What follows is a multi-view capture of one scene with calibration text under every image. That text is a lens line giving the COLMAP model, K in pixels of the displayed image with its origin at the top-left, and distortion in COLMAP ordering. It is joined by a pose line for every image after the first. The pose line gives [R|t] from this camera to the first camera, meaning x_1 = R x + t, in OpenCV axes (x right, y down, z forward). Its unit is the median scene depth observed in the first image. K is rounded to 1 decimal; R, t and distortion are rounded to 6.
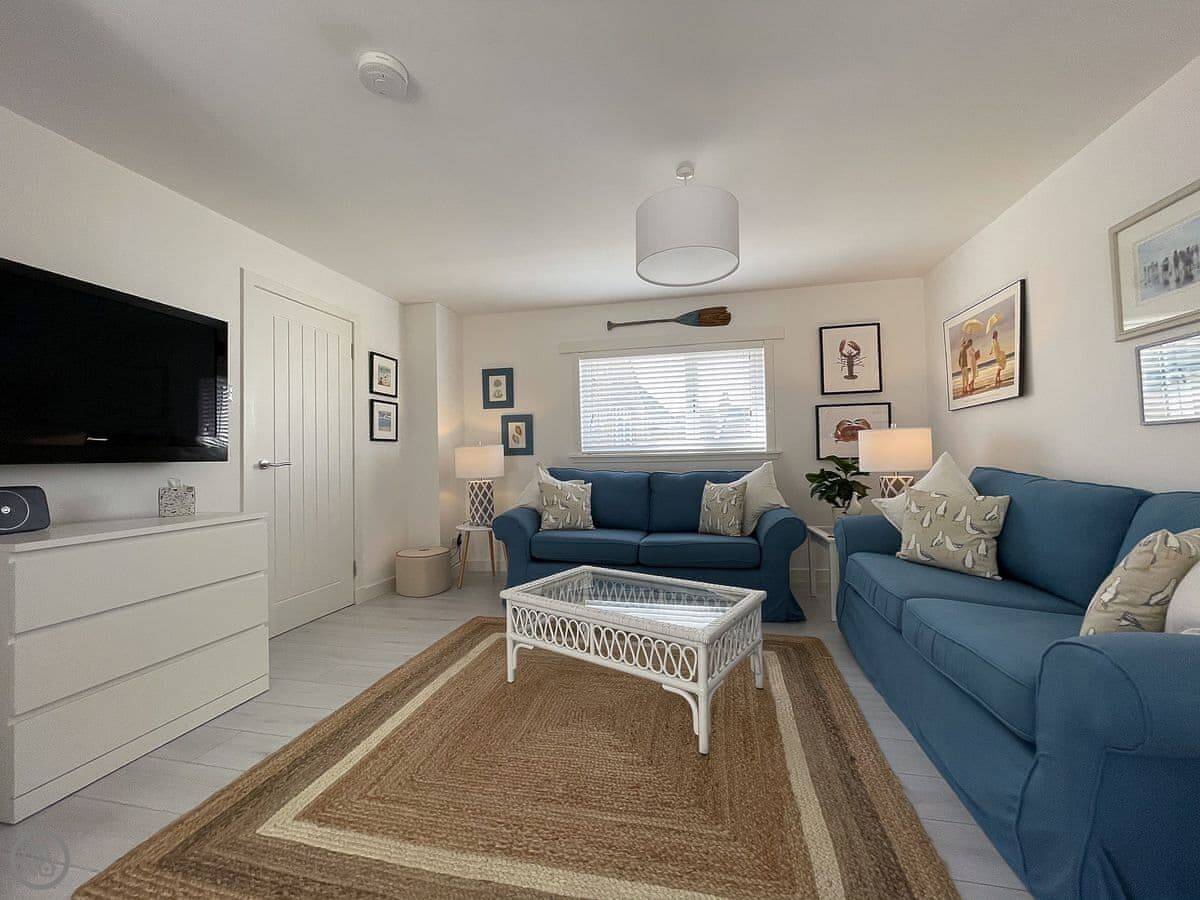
lens RADIAL K [[482.5, 0, 600.0], [0, 482.5, 450.0], [0, 0, 1]] dist [-0.003315, -0.000689]
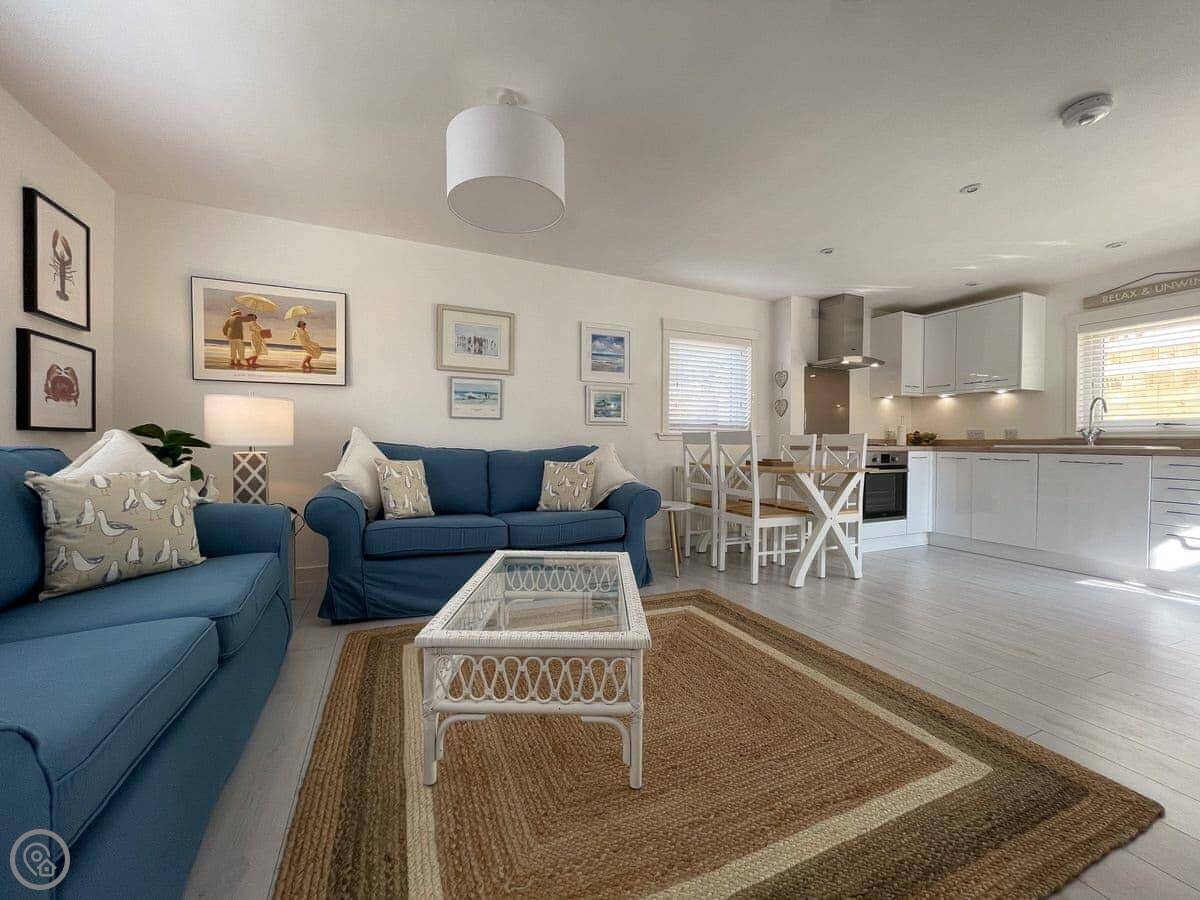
lens RADIAL K [[482.5, 0, 600.0], [0, 482.5, 450.0], [0, 0, 1]] dist [-0.003315, -0.000689]
pose [[-0.585037, 0.002728, 0.811002, -0.452455], [-0.010108, 0.999892, -0.010655, 0.053557], [-0.810943, -0.014432, -0.584947, 0.981619]]
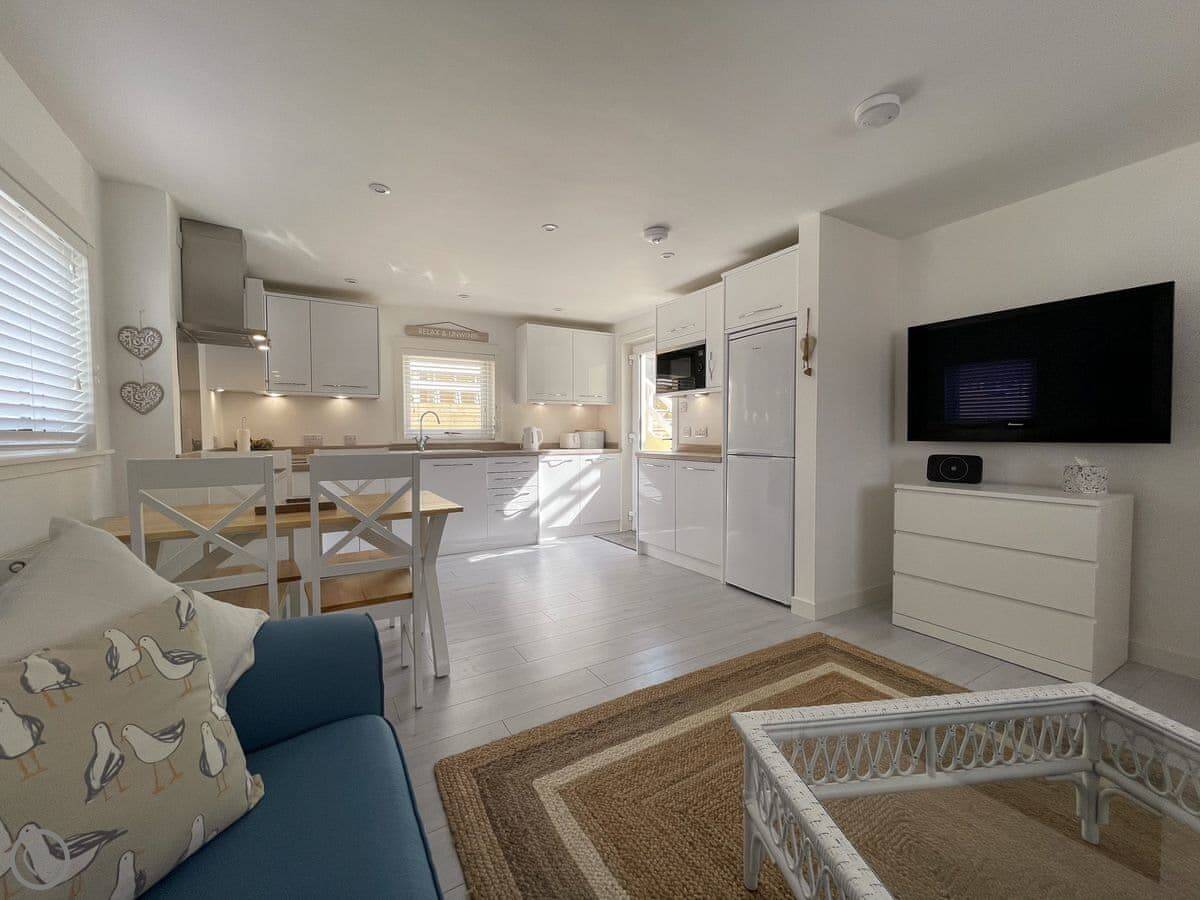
lens RADIAL K [[482.5, 0, 600.0], [0, 482.5, 450.0], [0, 0, 1]] dist [-0.003315, -0.000689]
pose [[-0.726149, 0.045070, -0.686058, 0.436617], [0.030298, 0.998977, 0.033559, -0.018066], [0.686869, 0.003582, -0.726772, 0.716656]]
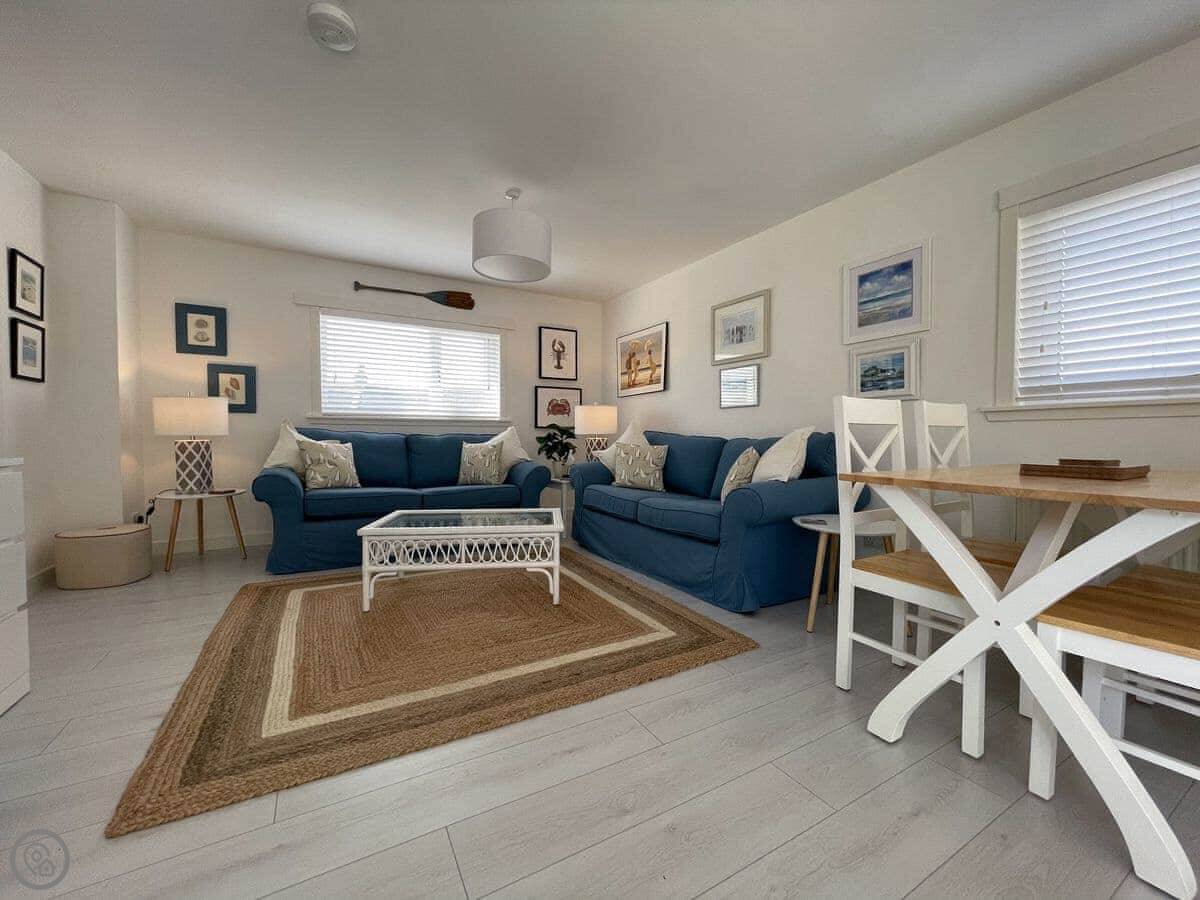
lens RADIAL K [[482.5, 0, 600.0], [0, 482.5, 450.0], [0, 0, 1]] dist [-0.003315, -0.000689]
pose [[0.737899, 0.003364, 0.674903, -0.376530], [-0.028515, 0.999250, 0.026195, 0.051310], [-0.674309, -0.038574, 0.737442, -0.104073]]
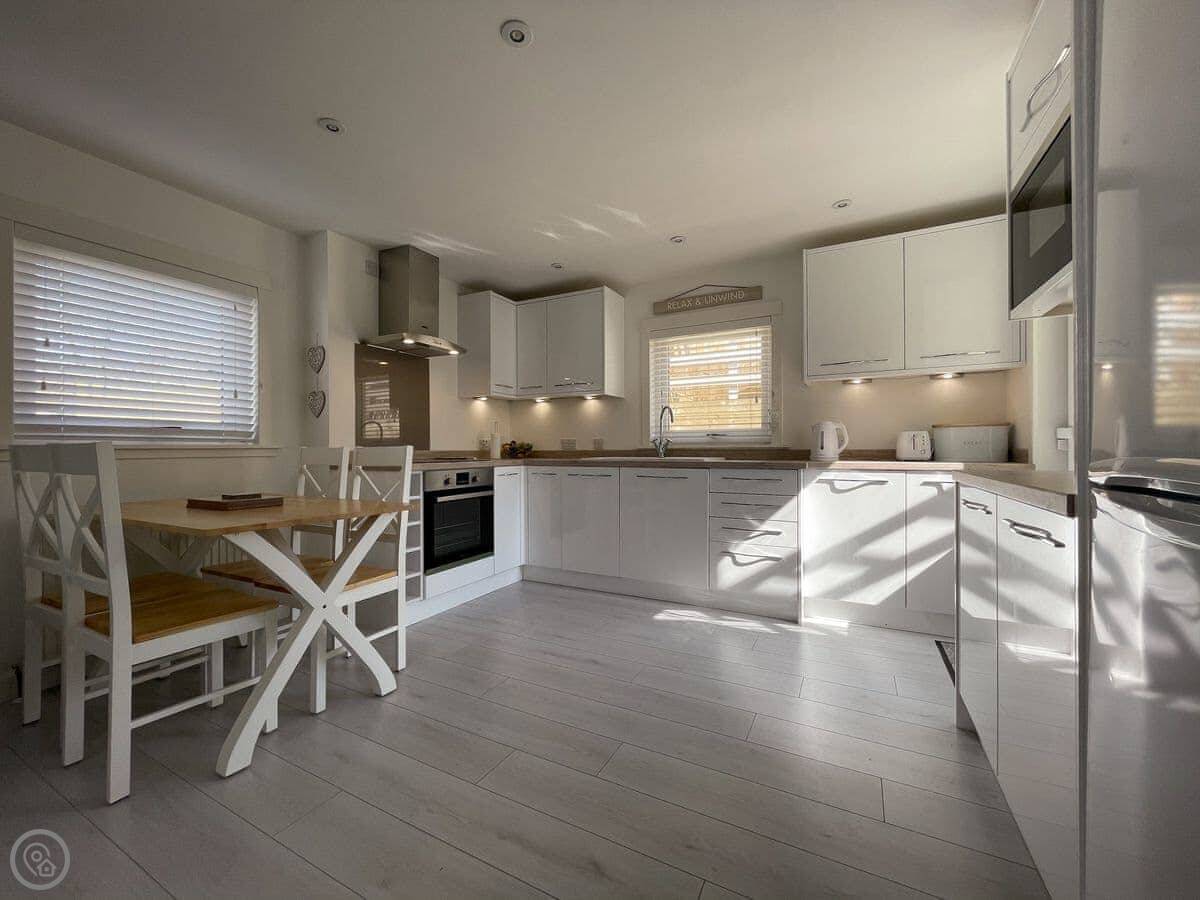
lens RADIAL K [[482.5, 0, 600.0], [0, 482.5, 450.0], [0, 0, 1]] dist [-0.003315, -0.000689]
pose [[-0.964044, 0.022533, 0.264785, -0.357649], [0.017726, 0.999632, -0.020527, 0.021111], [-0.265150, -0.015095, -0.964089, 0.420389]]
